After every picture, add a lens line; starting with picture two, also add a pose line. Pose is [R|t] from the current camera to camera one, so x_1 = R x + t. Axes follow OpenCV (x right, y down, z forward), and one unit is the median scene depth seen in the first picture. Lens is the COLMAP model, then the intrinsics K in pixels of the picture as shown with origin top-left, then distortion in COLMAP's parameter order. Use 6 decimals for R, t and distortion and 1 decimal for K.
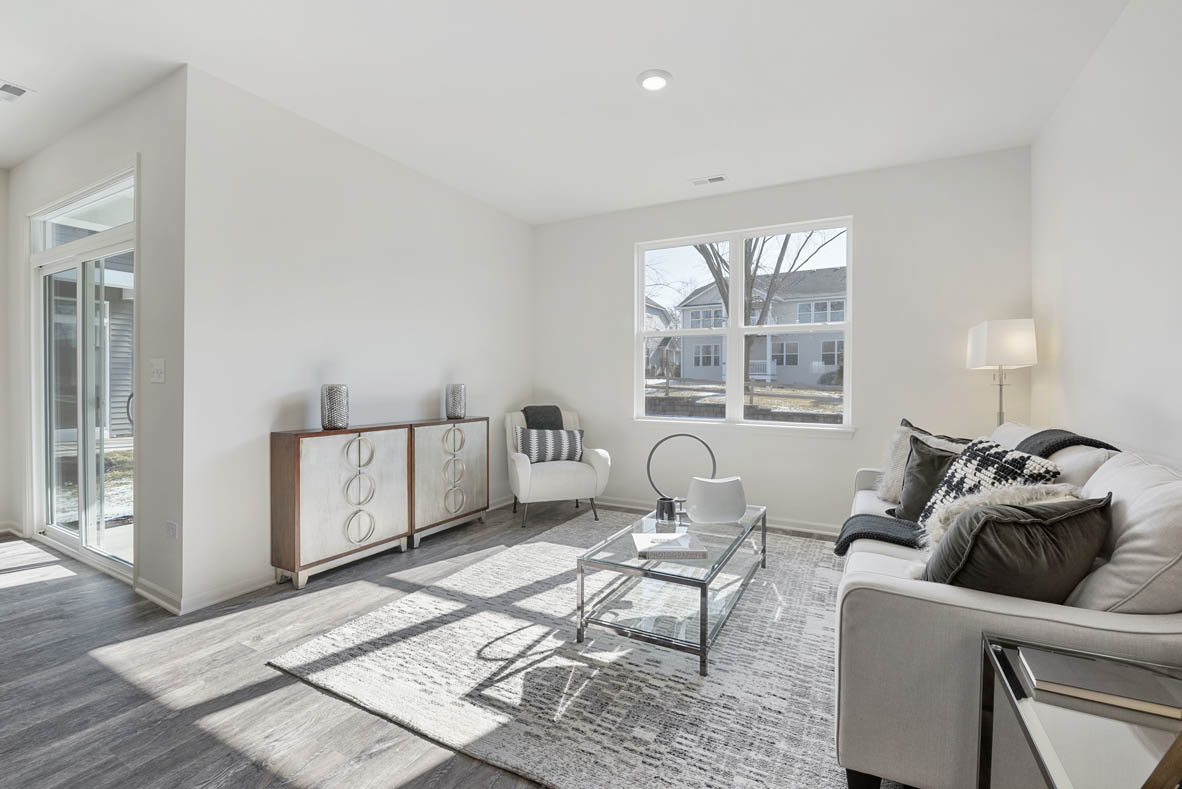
lens RADIAL K [[516.9, 0, 586.2], [0, 516.9, 382.1], [0, 0, 1]] dist [-0.010742, -0.003828]
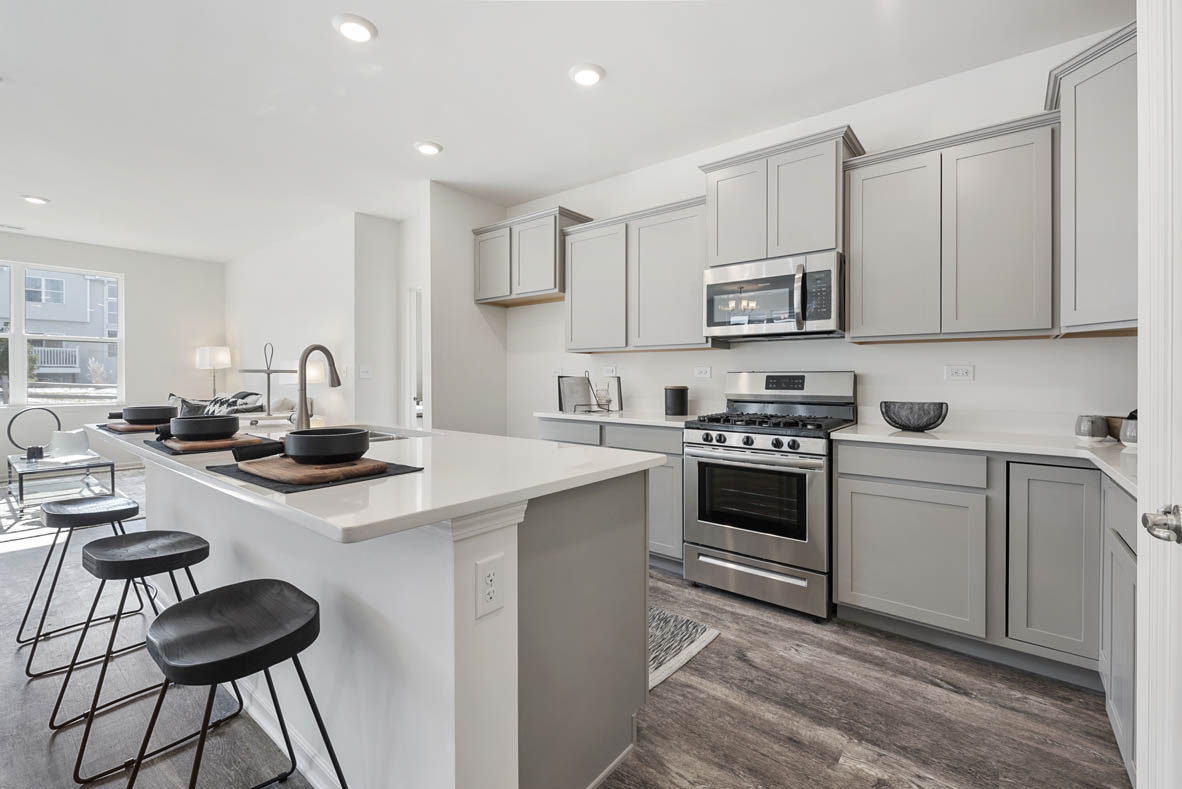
lens RADIAL K [[516.9, 0, 589.9], [0, 516.9, 375.7], [0, 0, 1]] dist [-0.010742, -0.003828]
pose [[0.177628, -0.003227, 0.984092, -1.085929], [0.006015, 0.999980, 0.002193, 0.007867], [-0.984079, 0.005530, 0.177644, -0.983260]]
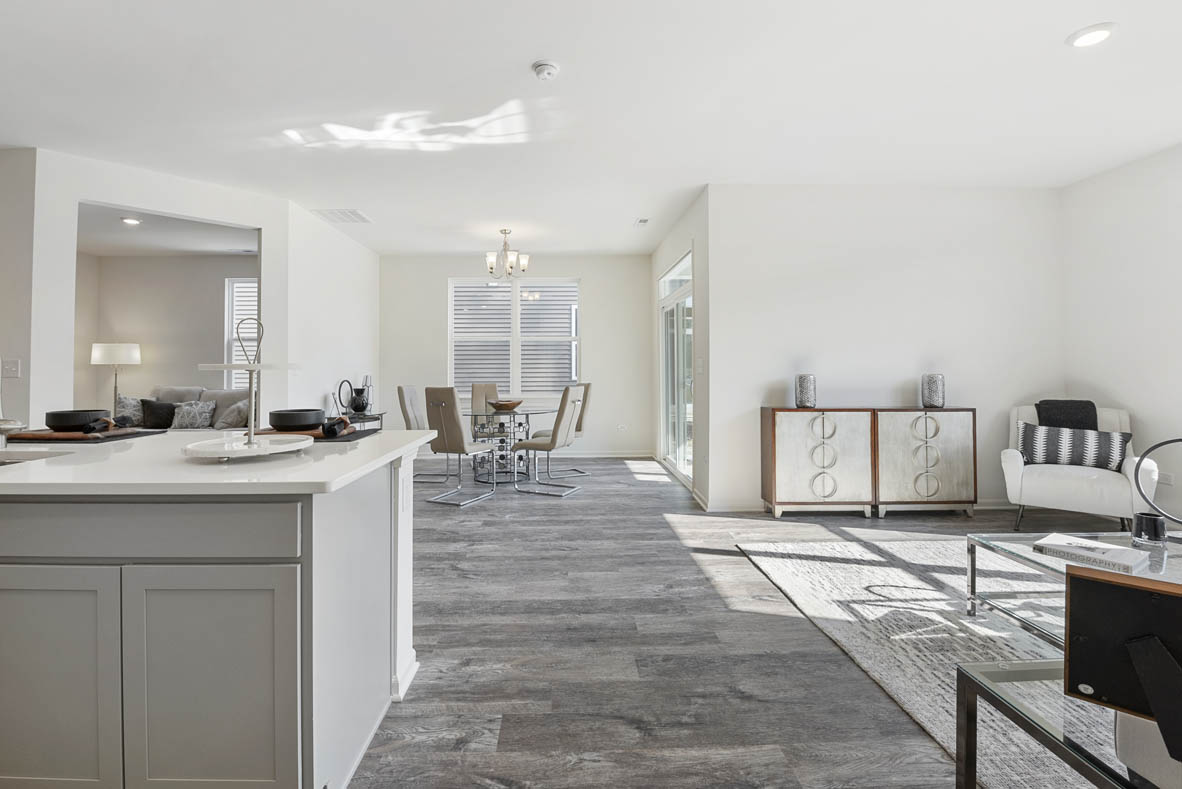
lens RADIAL K [[516.9, 0, 582.3], [0, 516.9, 358.3], [0, 0, 1]] dist [-0.010742, -0.003828]
pose [[0.509824, -0.024219, -0.859938, 0.400974], [-0.000906, 0.999588, -0.028689, 0.002666], [0.860278, 0.015405, 0.509592, -0.190835]]
